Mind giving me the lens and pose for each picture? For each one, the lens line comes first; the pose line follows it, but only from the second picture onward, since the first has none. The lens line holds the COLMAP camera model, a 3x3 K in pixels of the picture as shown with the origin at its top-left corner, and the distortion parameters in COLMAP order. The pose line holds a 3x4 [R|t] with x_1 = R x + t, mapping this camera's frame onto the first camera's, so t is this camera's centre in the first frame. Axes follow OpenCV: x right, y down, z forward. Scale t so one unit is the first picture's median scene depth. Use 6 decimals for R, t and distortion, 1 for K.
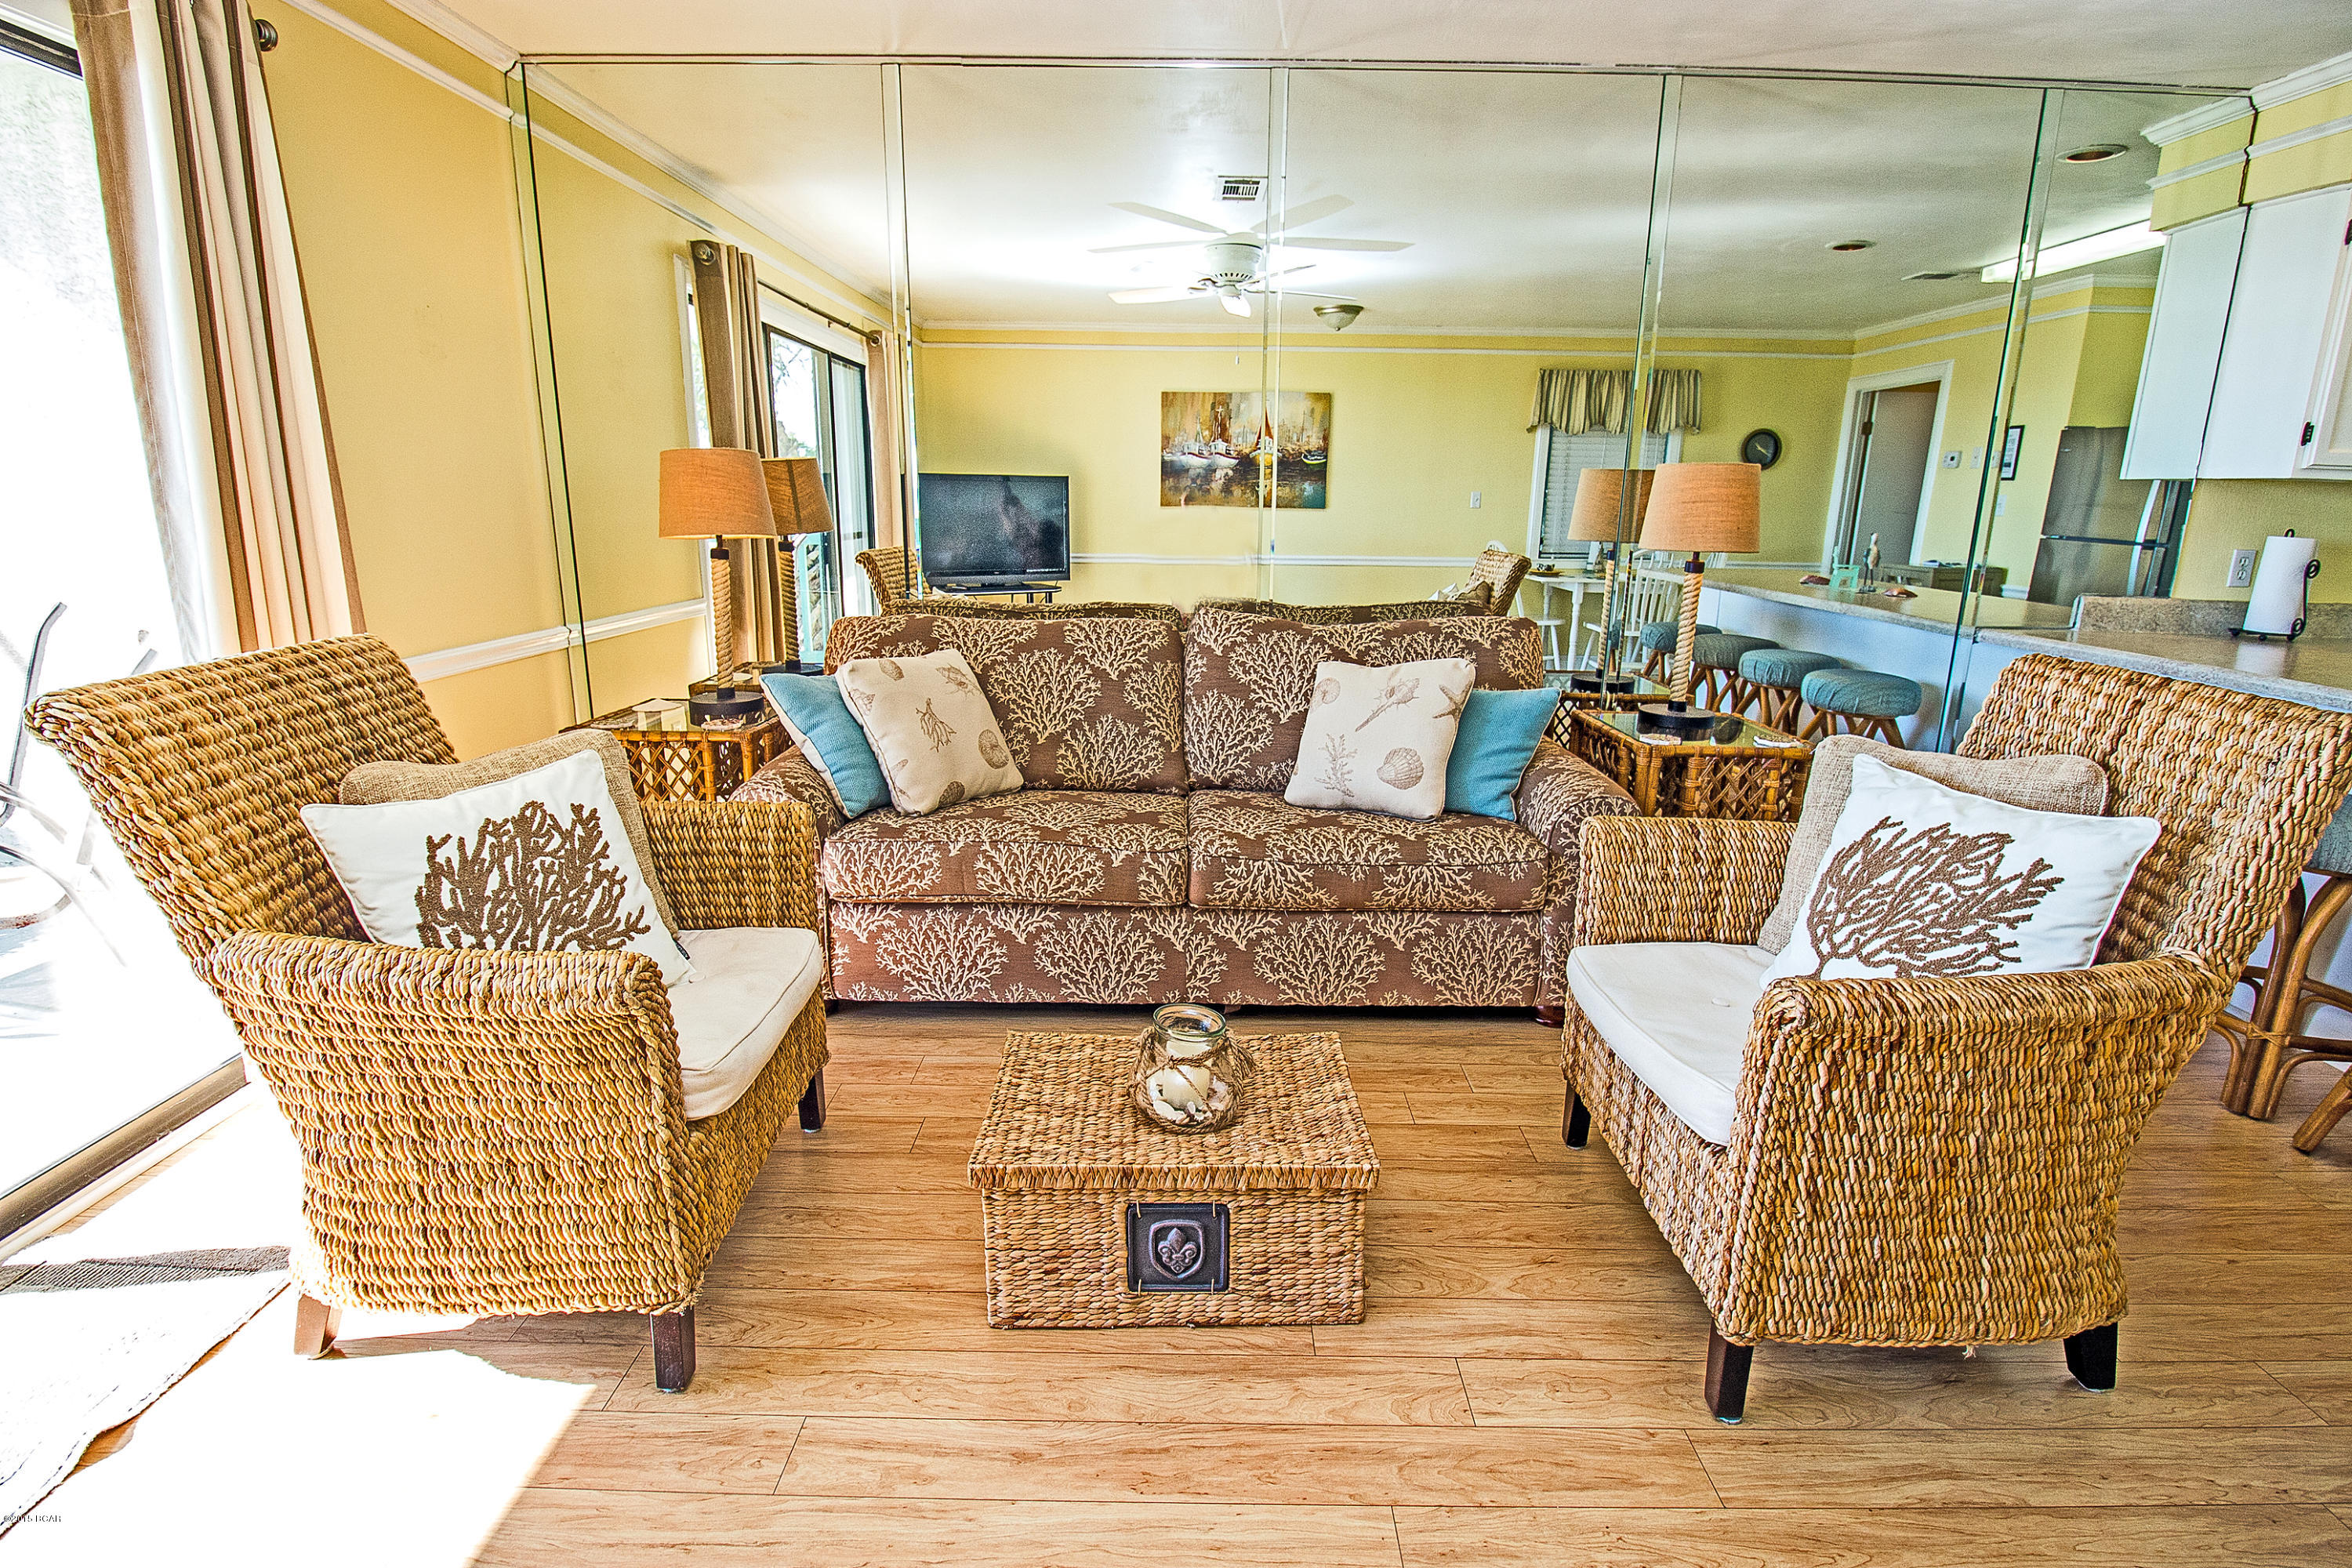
lens RADIAL K [[1092.4, 0, 1179.5], [0, 1092.4, 755.5], [0, 0, 1]] dist [-0.000210, -0.011939]
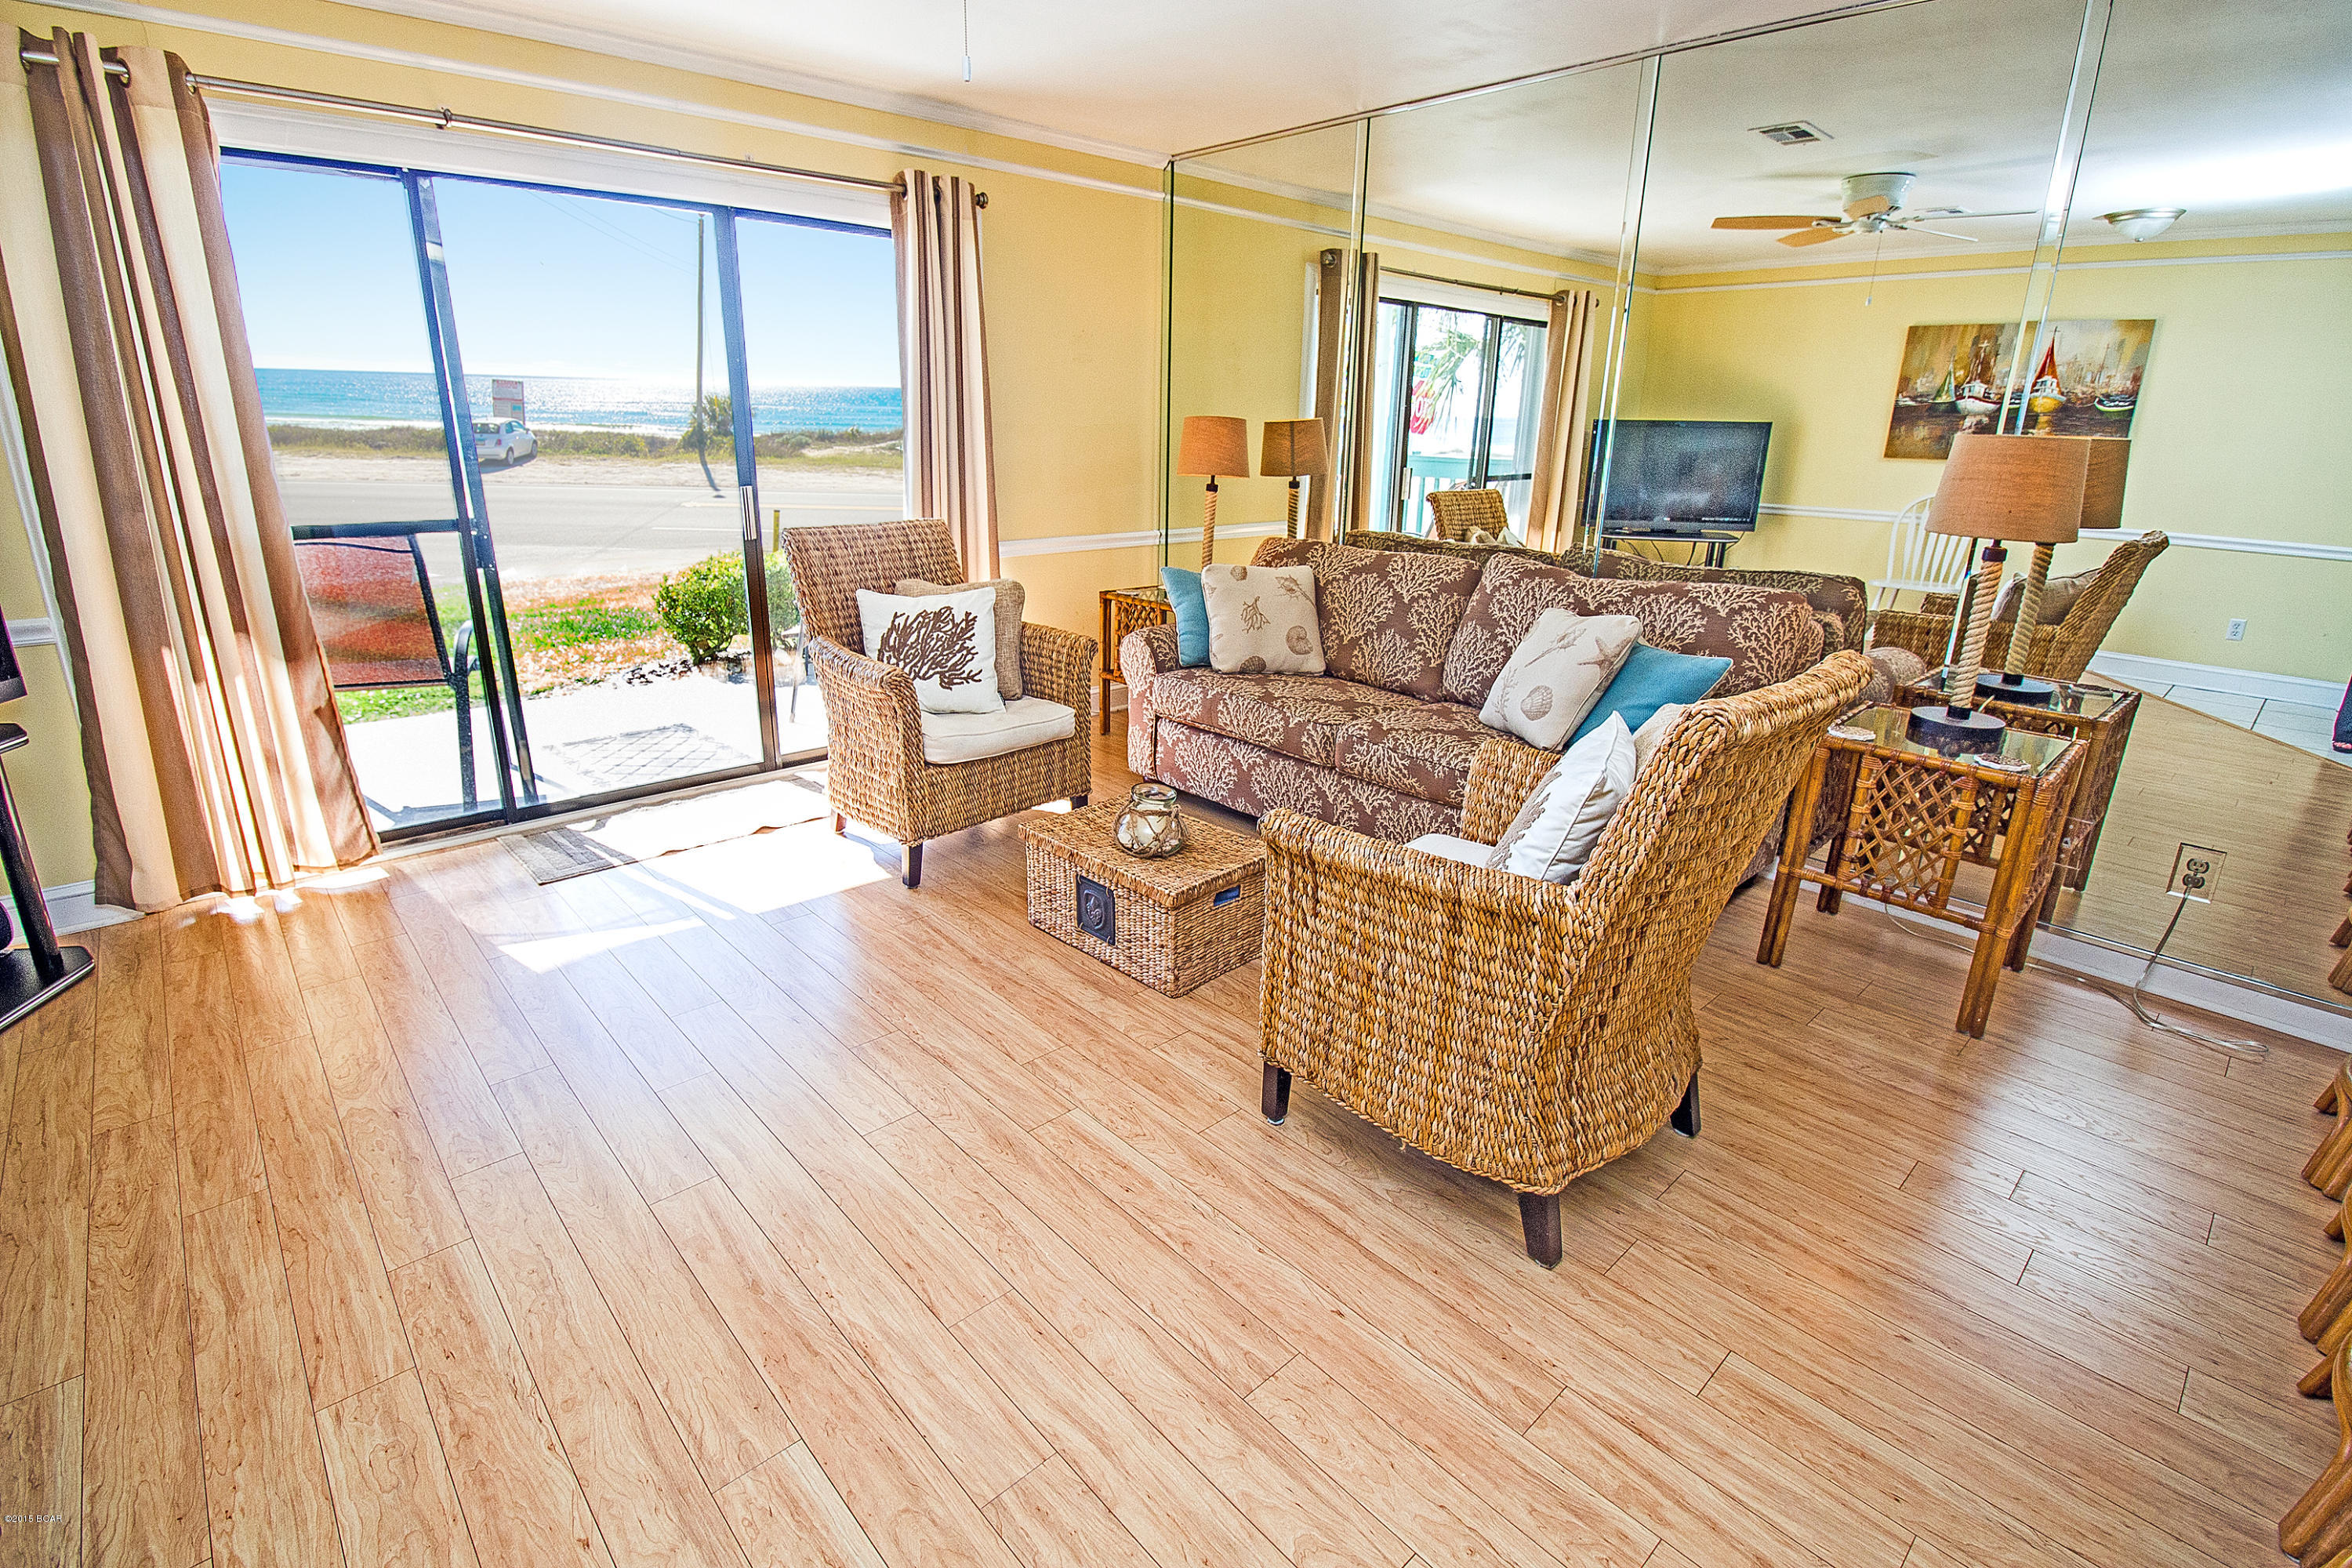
lens RADIAL K [[1092.4, 0, 1178.3], [0, 1092.4, 756.1], [0, 0, 1]] dist [-0.000210, -0.011939]
pose [[0.686820, 0.216925, -0.693702, 0.782167], [-0.176485, 0.975634, 0.130352, -0.017262], [0.705075, 0.032900, 0.708369, -0.078223]]
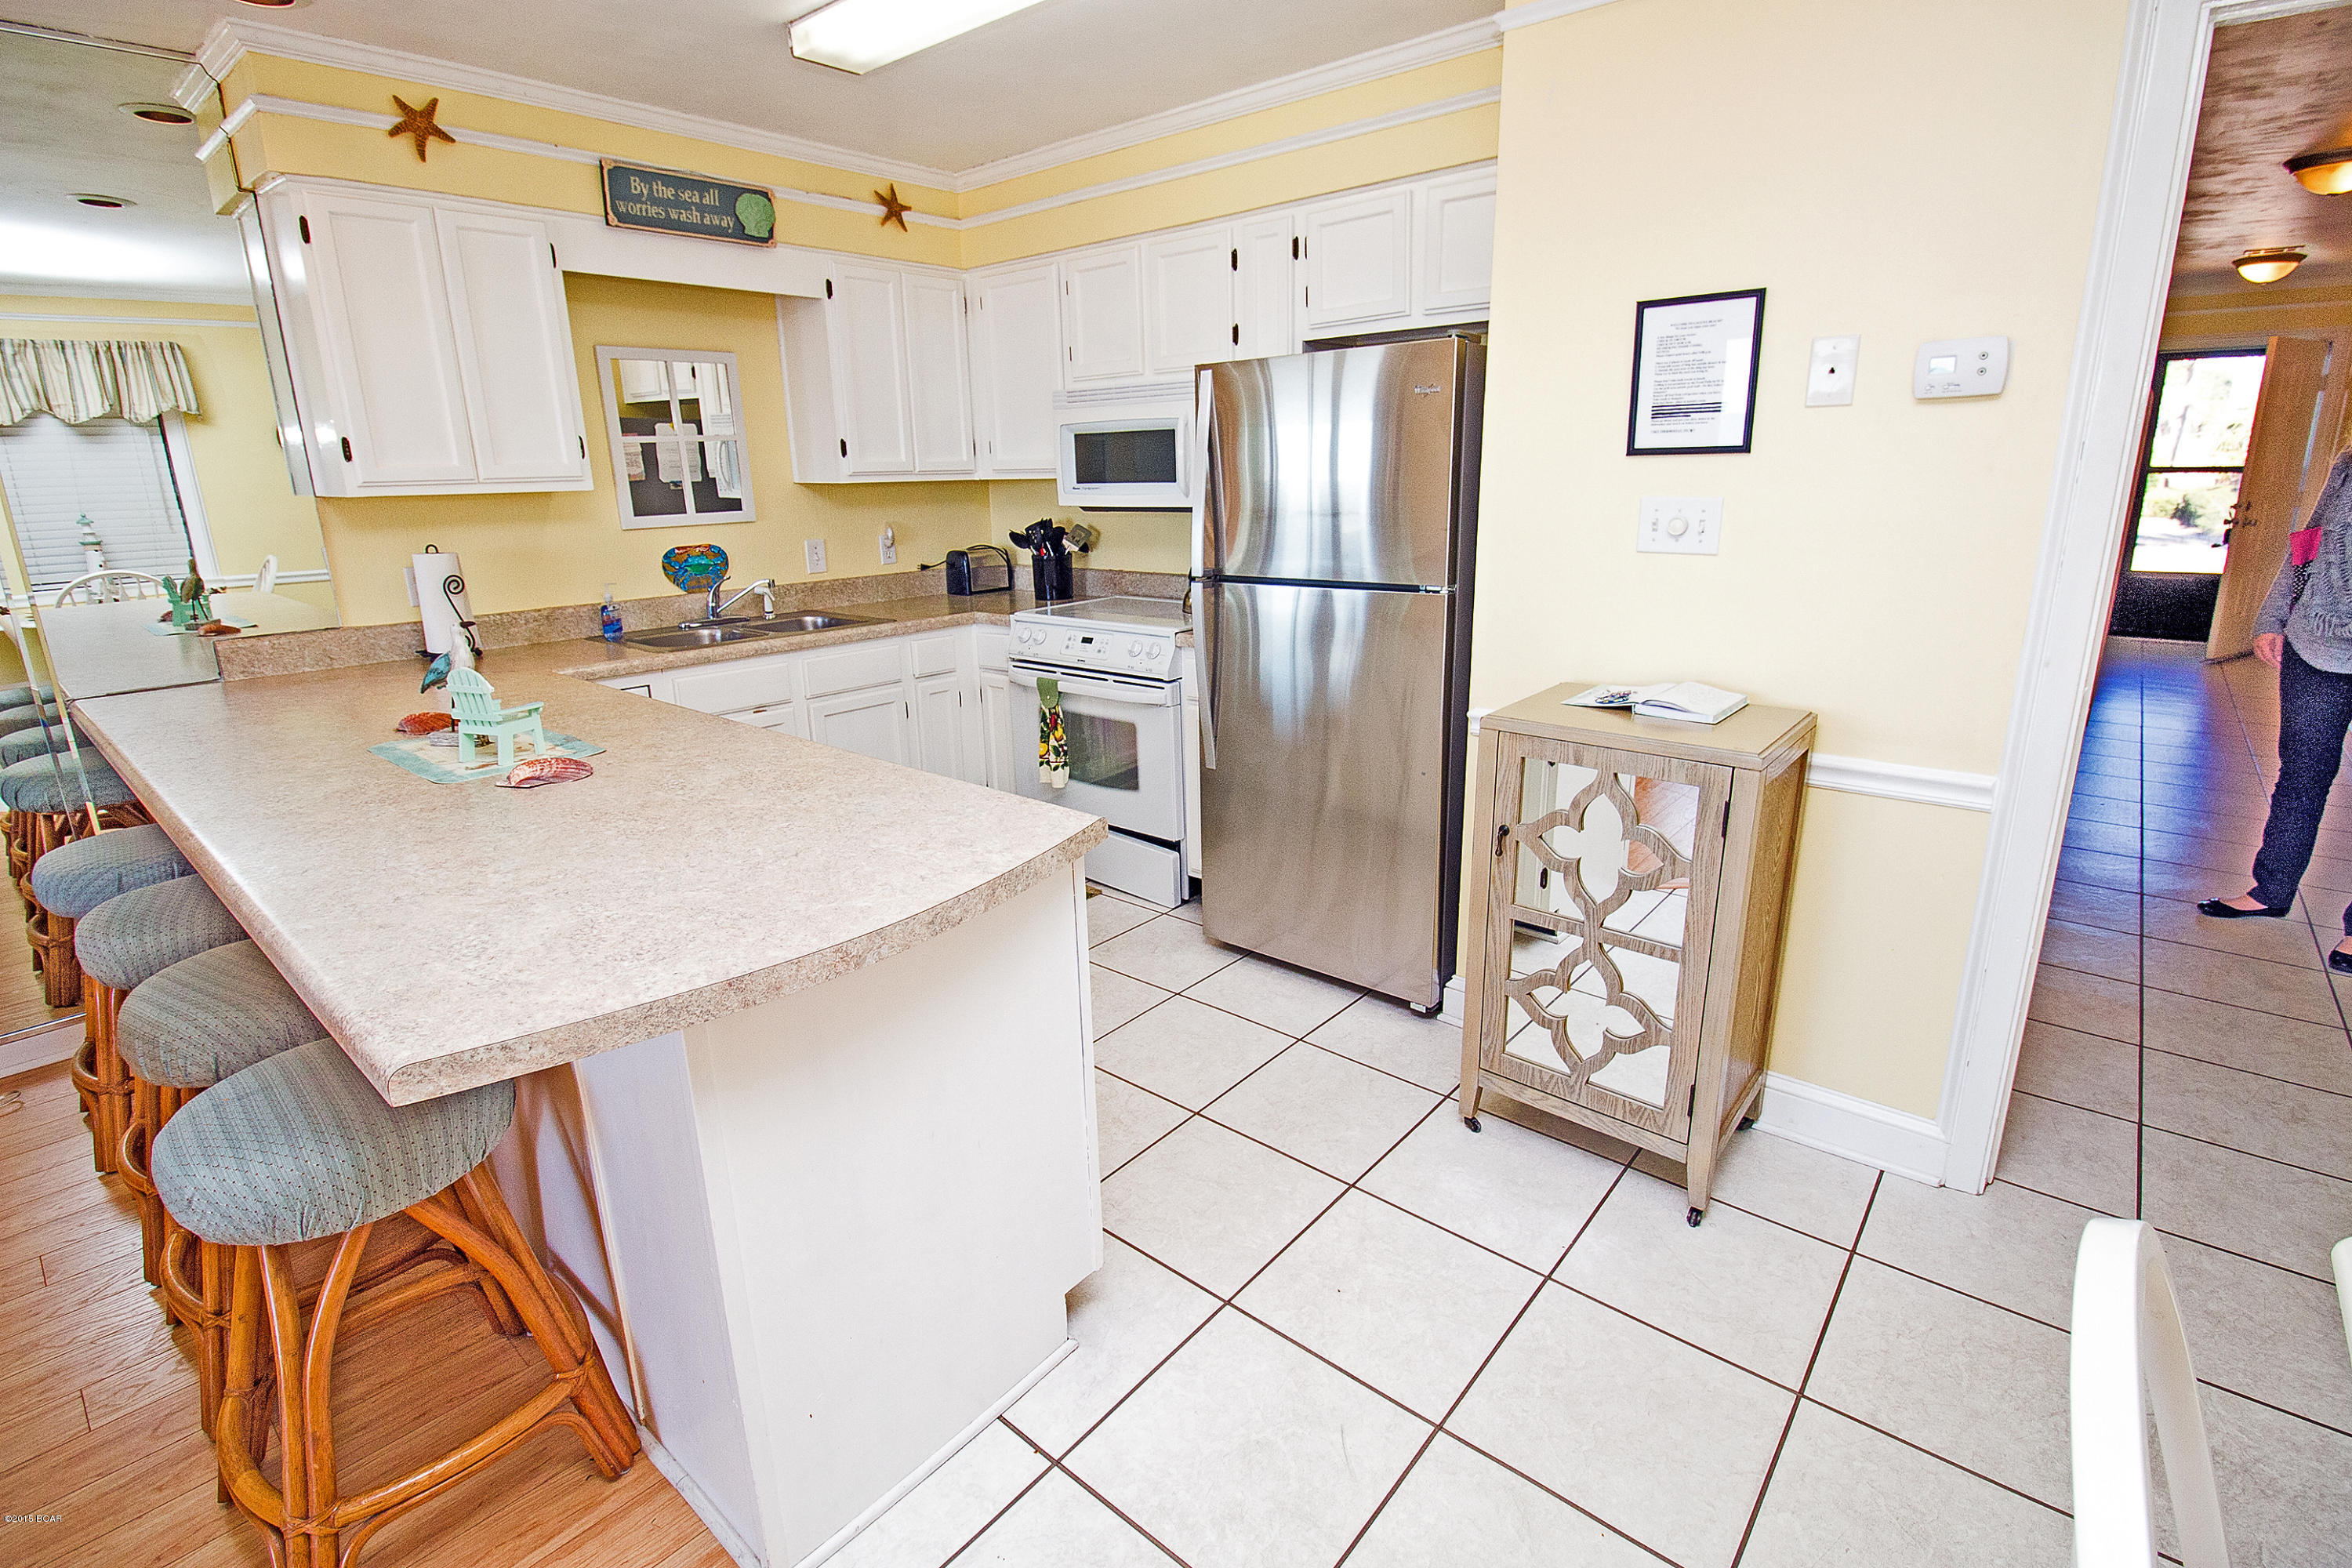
lens RADIAL K [[1092.4, 0, 1186.8], [0, 1092.4, 759.7], [0, 0, 1]] dist [-0.000210, -0.011939]
pose [[0.638645, -0.227829, 0.735001, 0.872834], [0.203773, 0.971138, 0.123965, -0.007968], [-0.742031, 0.070604, 0.666638, -0.171635]]
